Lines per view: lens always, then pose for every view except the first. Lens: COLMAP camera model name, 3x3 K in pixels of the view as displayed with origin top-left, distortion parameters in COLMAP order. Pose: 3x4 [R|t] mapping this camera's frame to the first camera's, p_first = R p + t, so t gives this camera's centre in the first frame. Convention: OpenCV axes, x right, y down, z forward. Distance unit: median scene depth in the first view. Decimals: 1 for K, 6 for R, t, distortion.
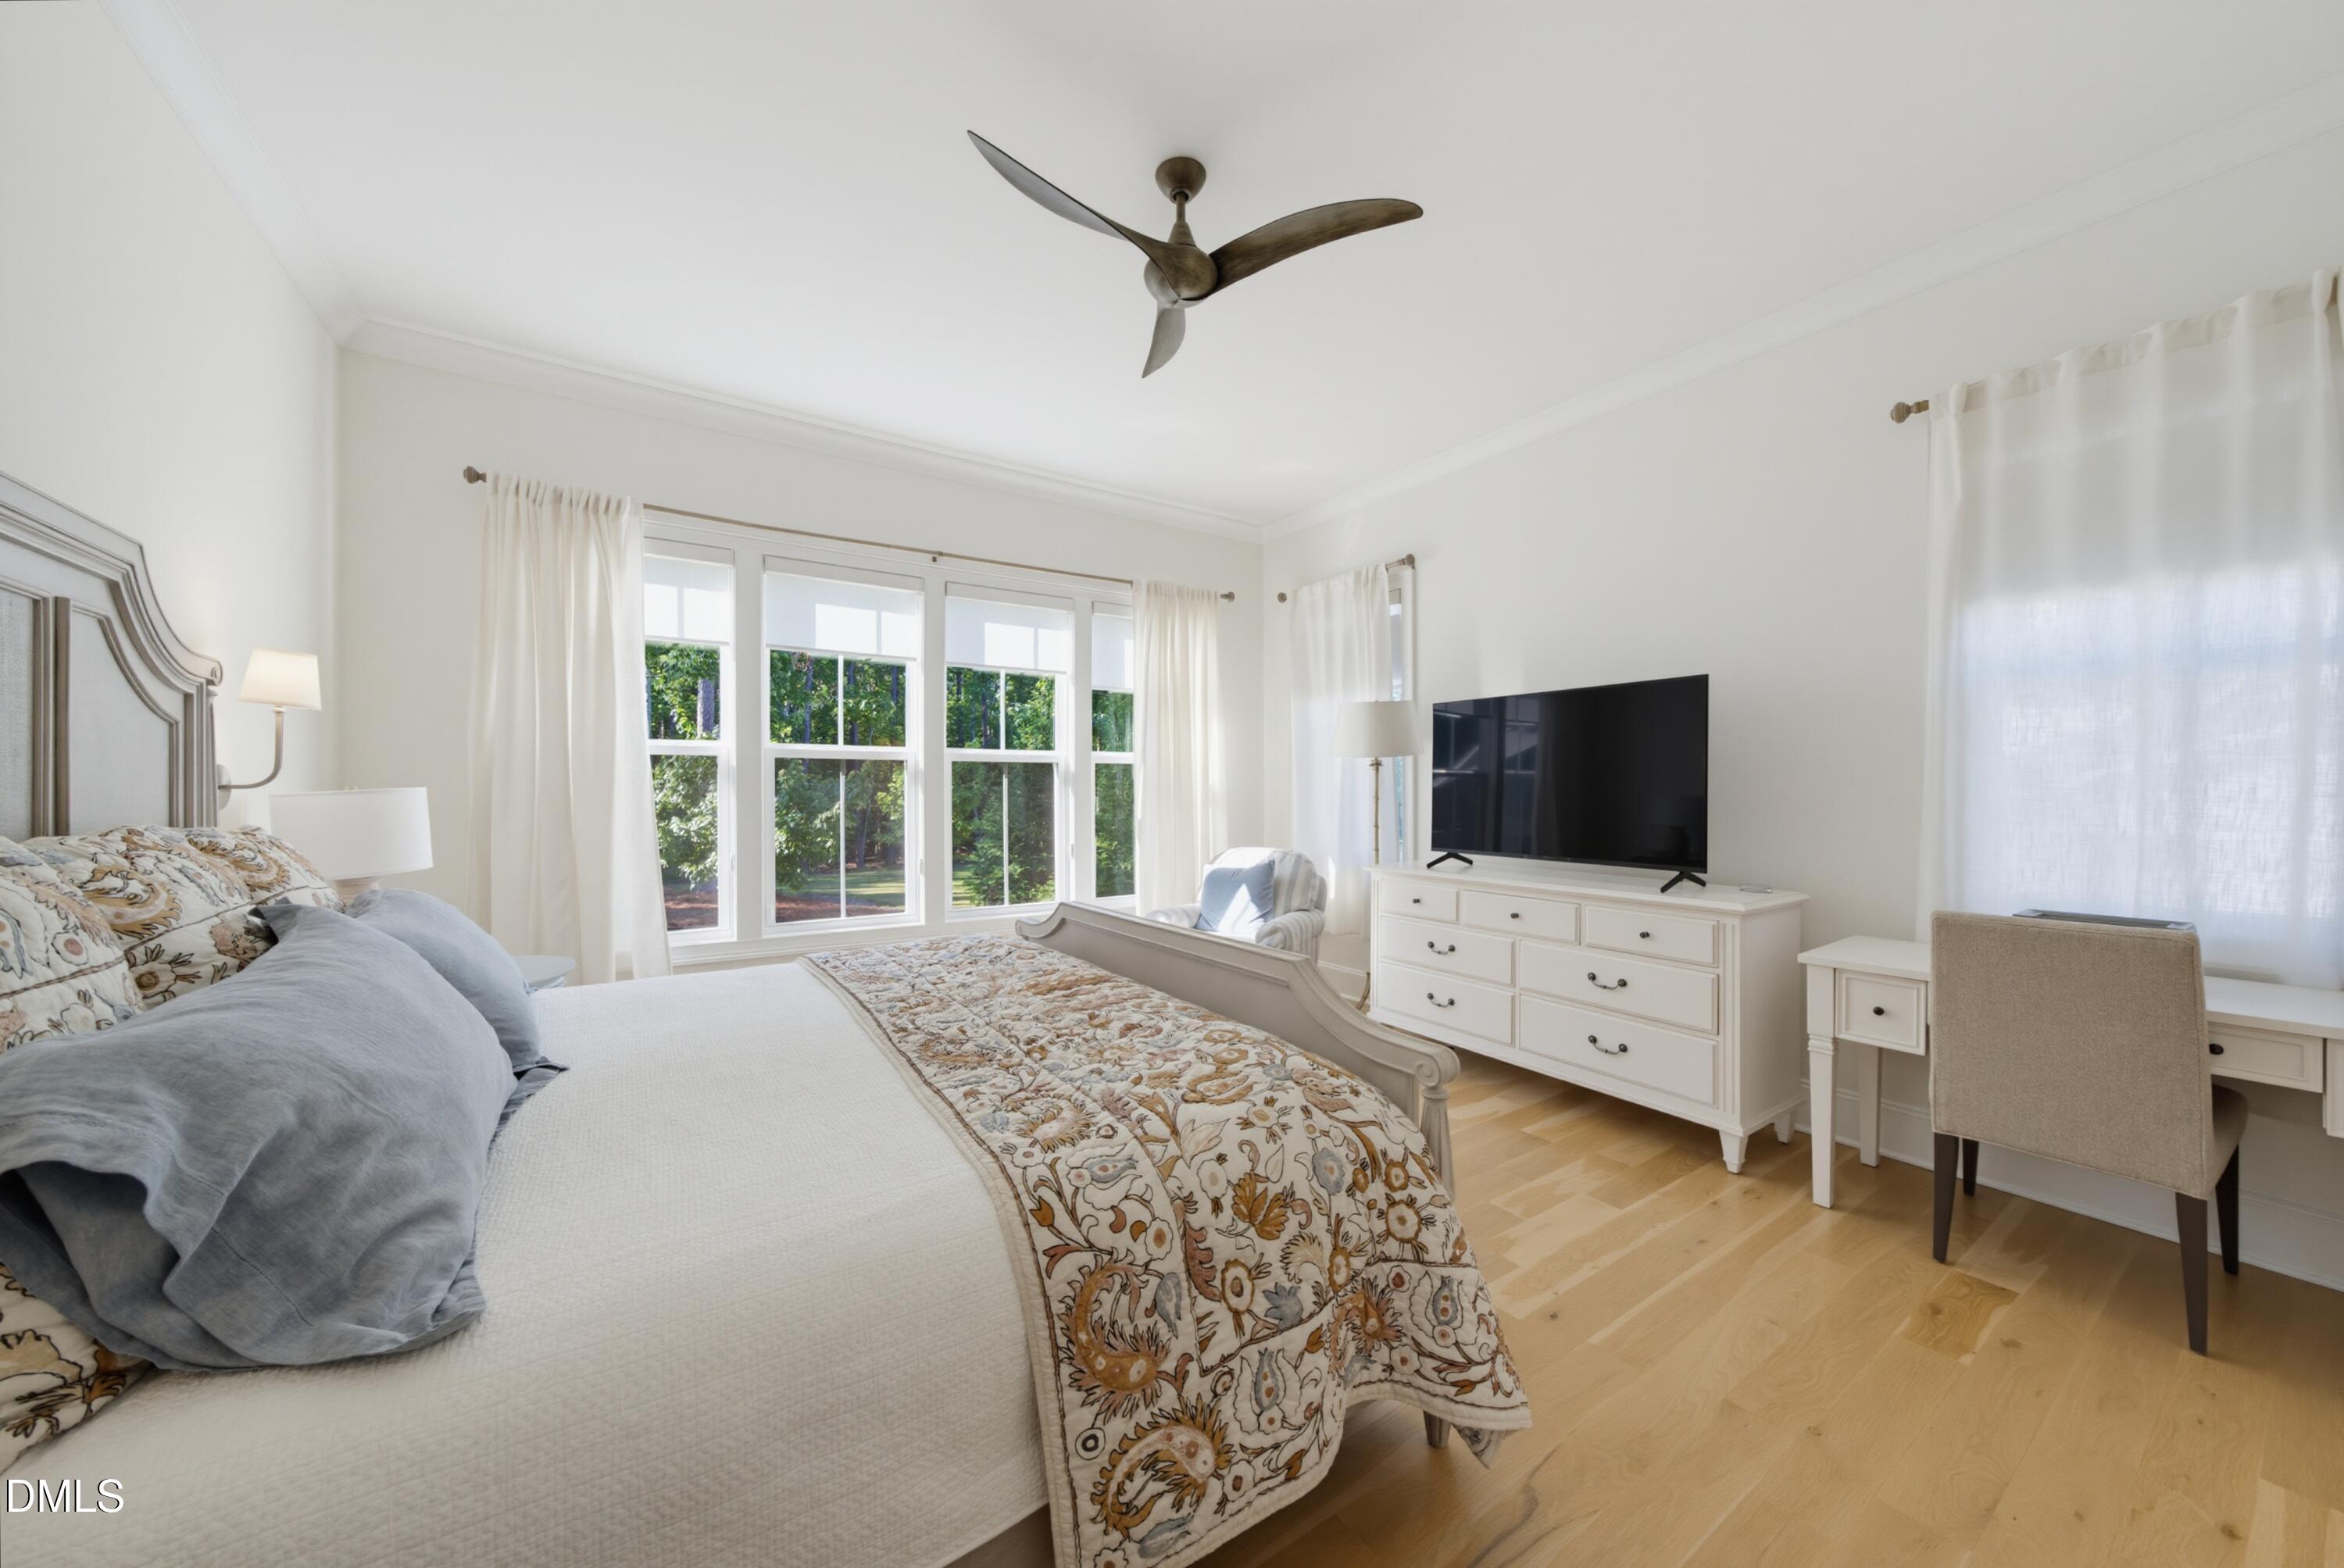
lens RADIAL K [[831.5, 0, 1188.0], [0, 831.5, 783.1], [0, 0, 1]] dist [-0.000874, 0.001024]
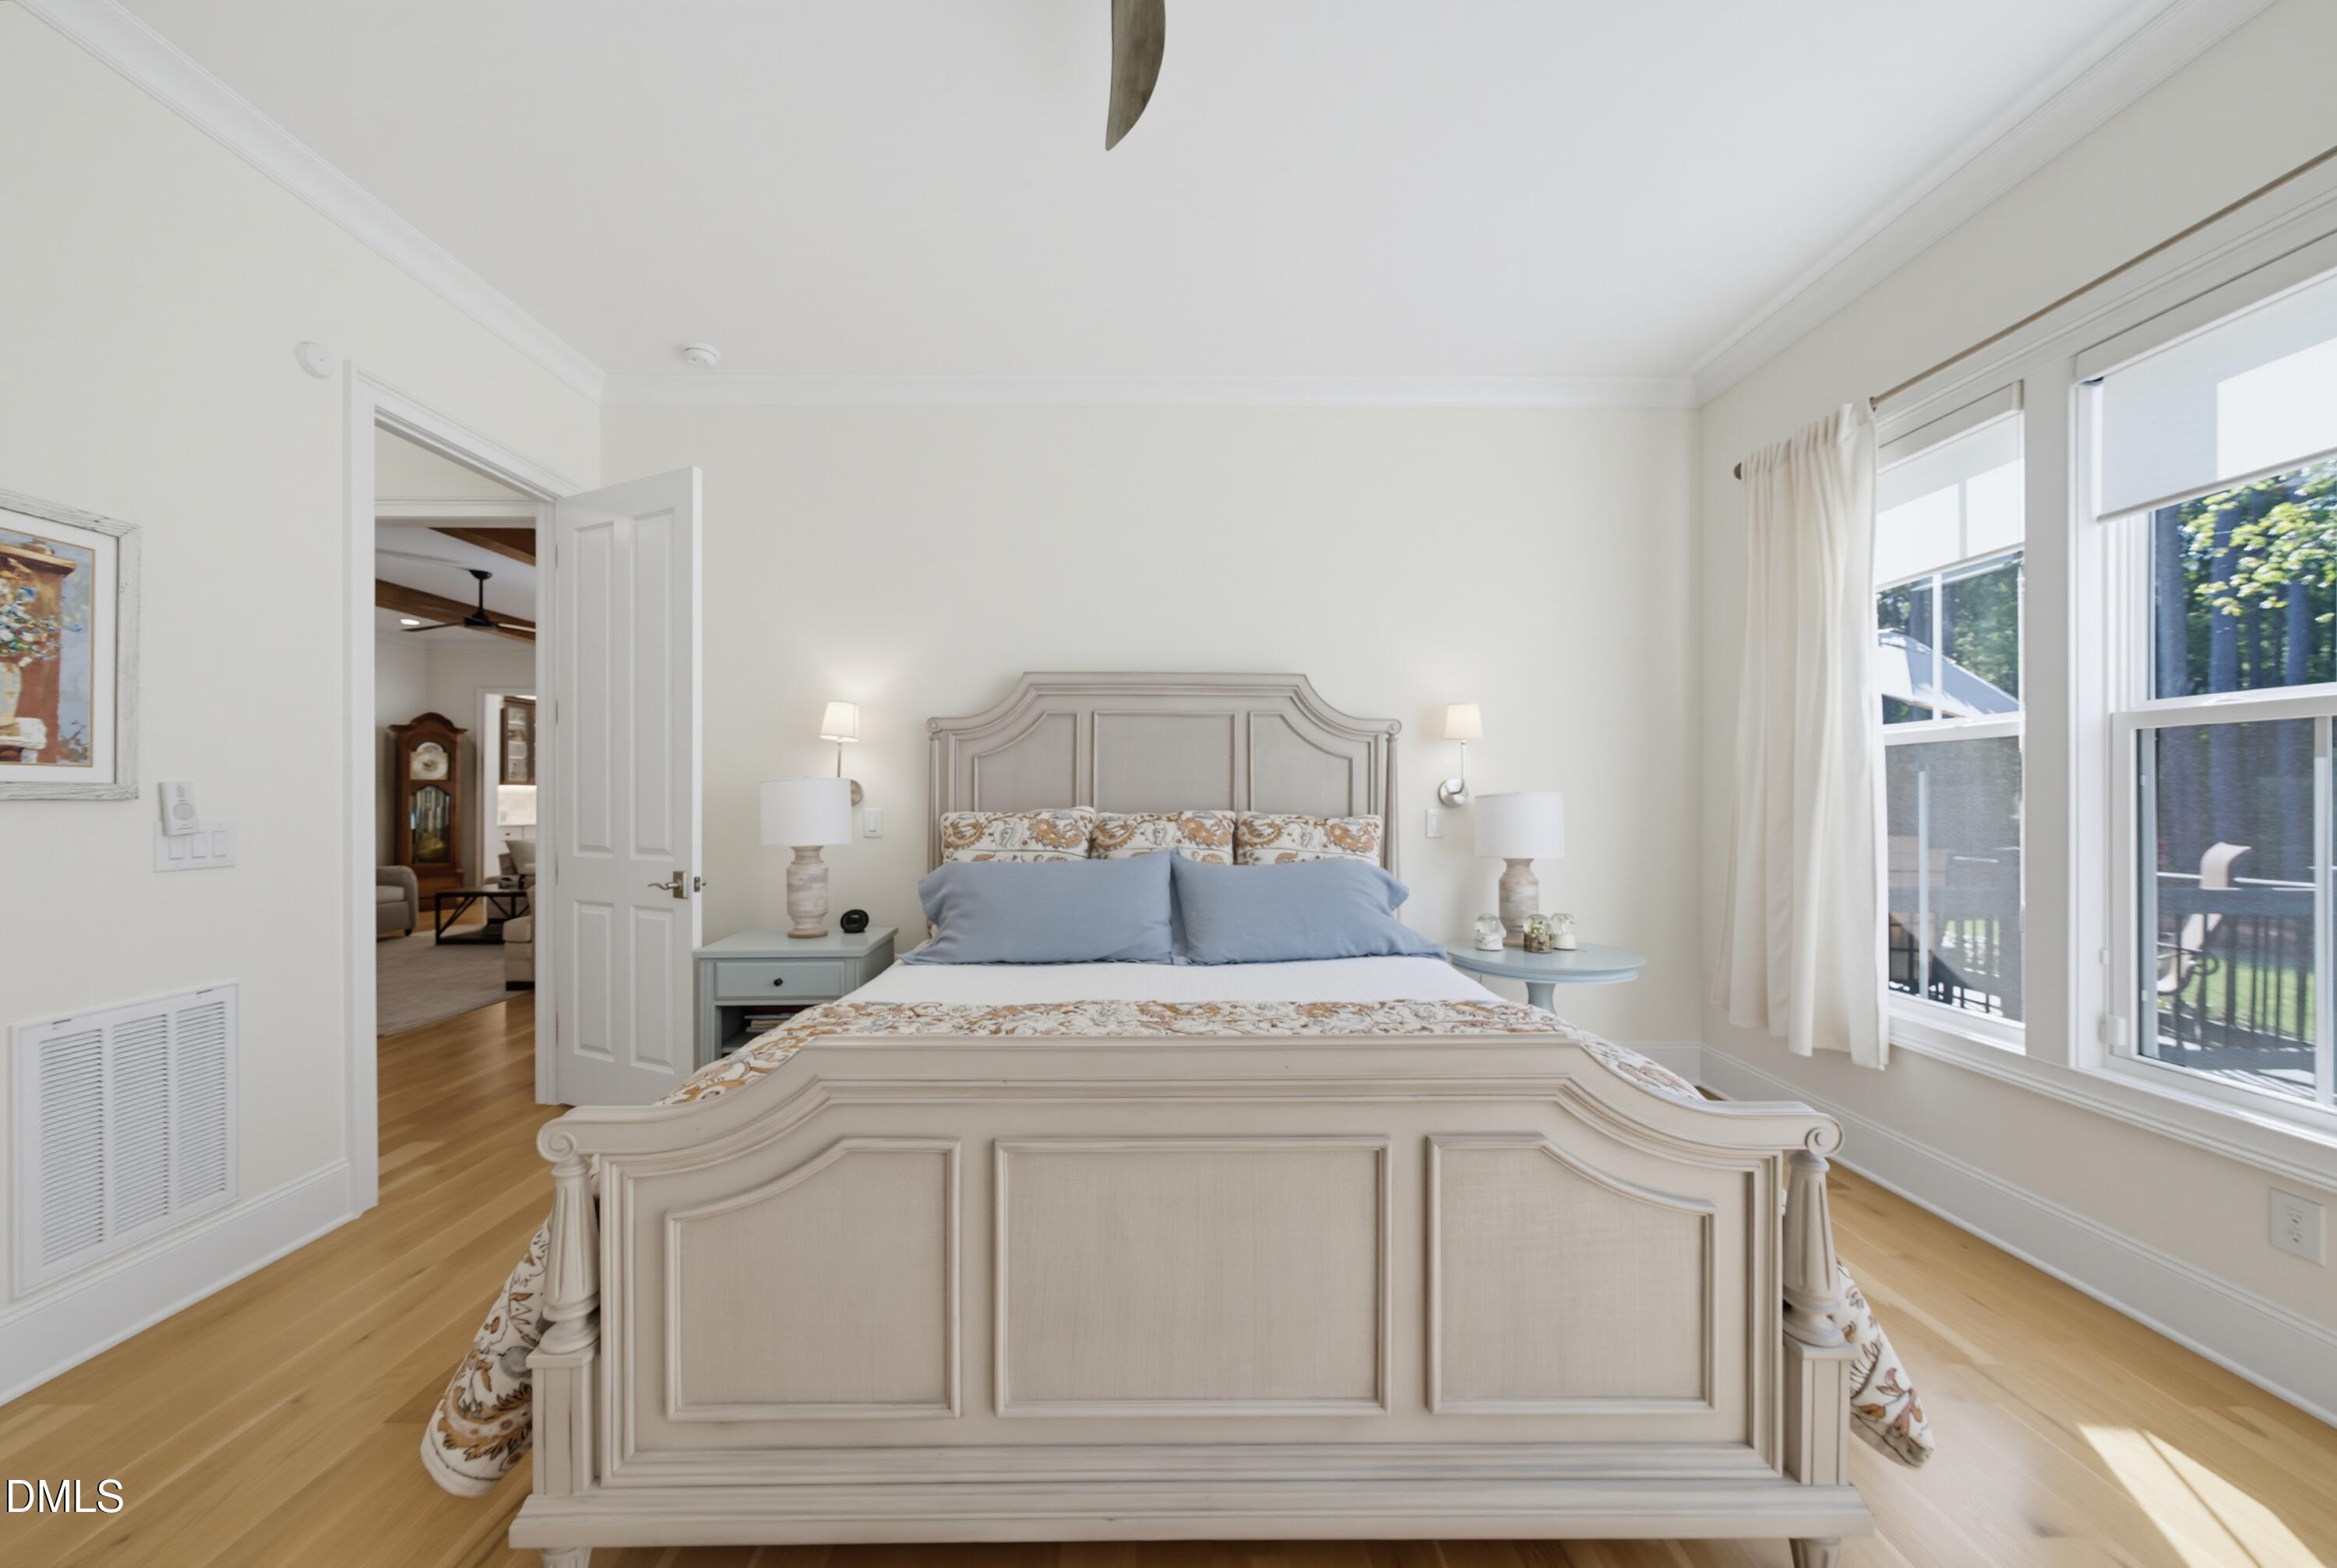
lens RADIAL K [[829.0, 0, 1161.3], [0, 829.0, 793.0], [0, 0, 1]] dist [-0.000874, 0.001024]
pose [[-0.561724, 0.002394, -0.827321, 0.349307], [0.010672, 0.999934, -0.004353, 0.005830], [0.827256, -0.011275, -0.561713, 1.043890]]
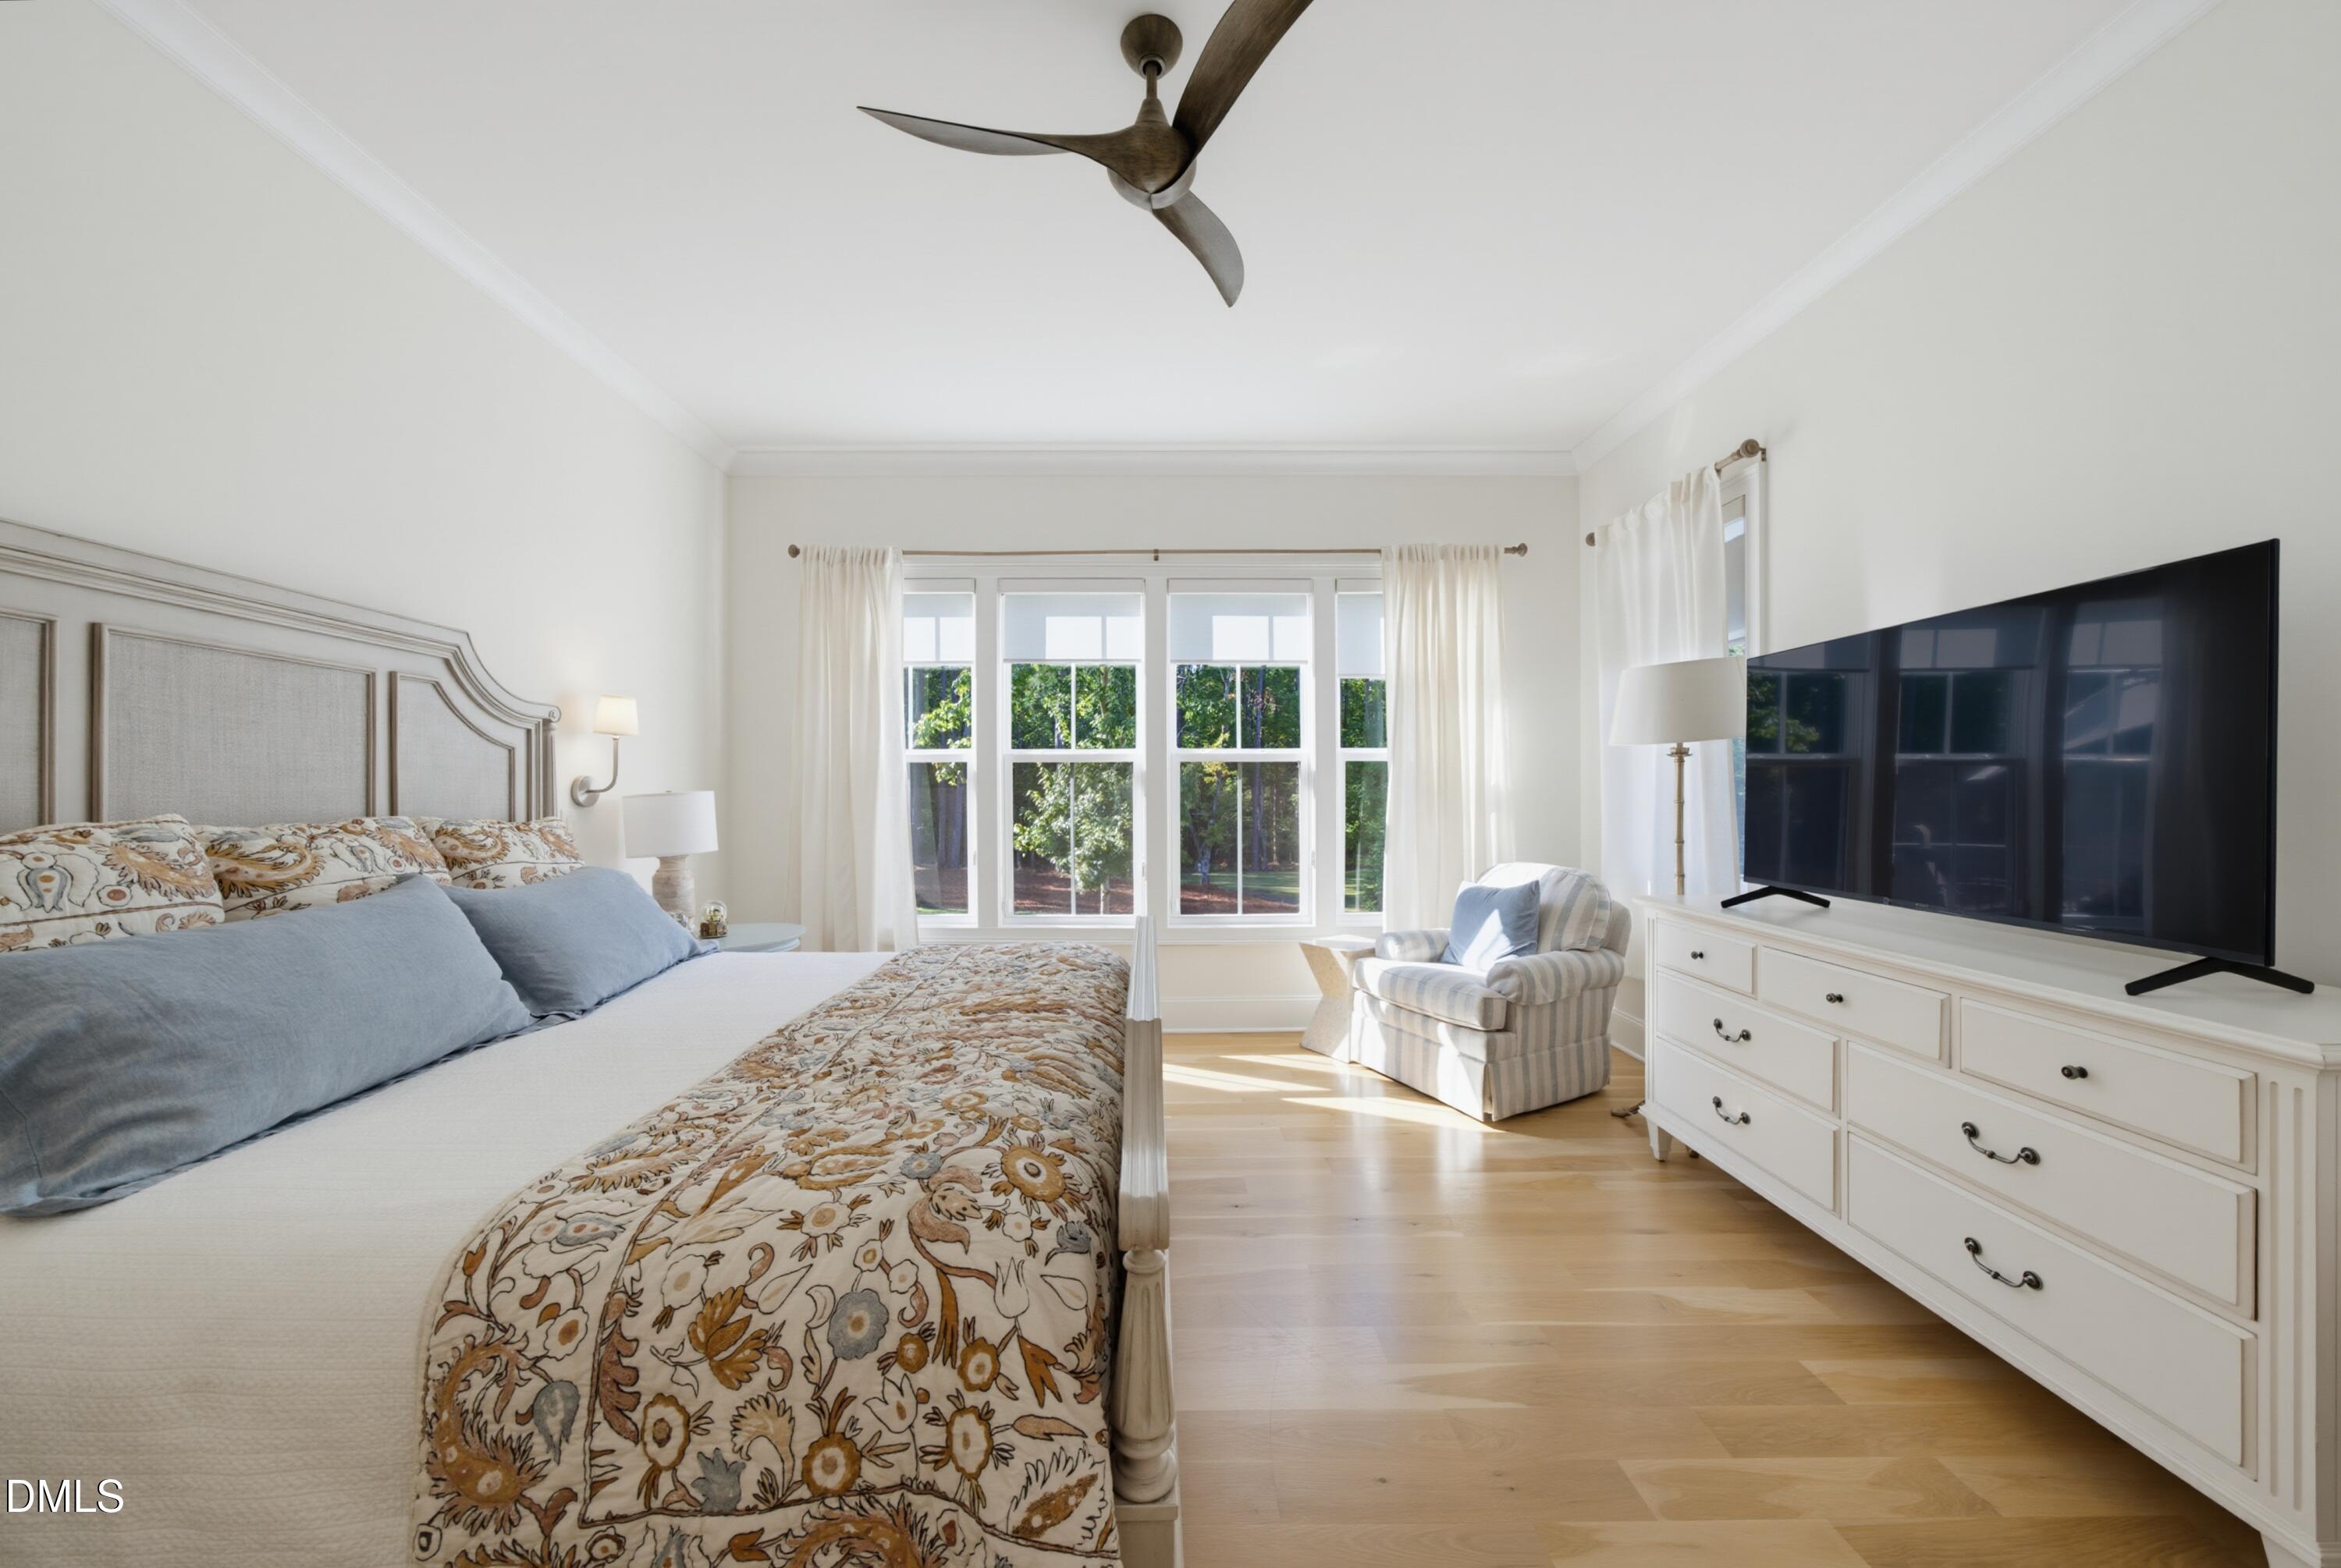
lens RADIAL K [[830.3, 0, 1154.1], [0, 830.3, 784.3], [0, 0, 1]] dist [-0.000874, 0.001024]
pose [[0.827580, -0.007273, -0.561300, 0.359603], [0.007354, 0.999971, -0.002114, 0.002664], [0.561299, -0.002378, 0.827610, 0.252710]]
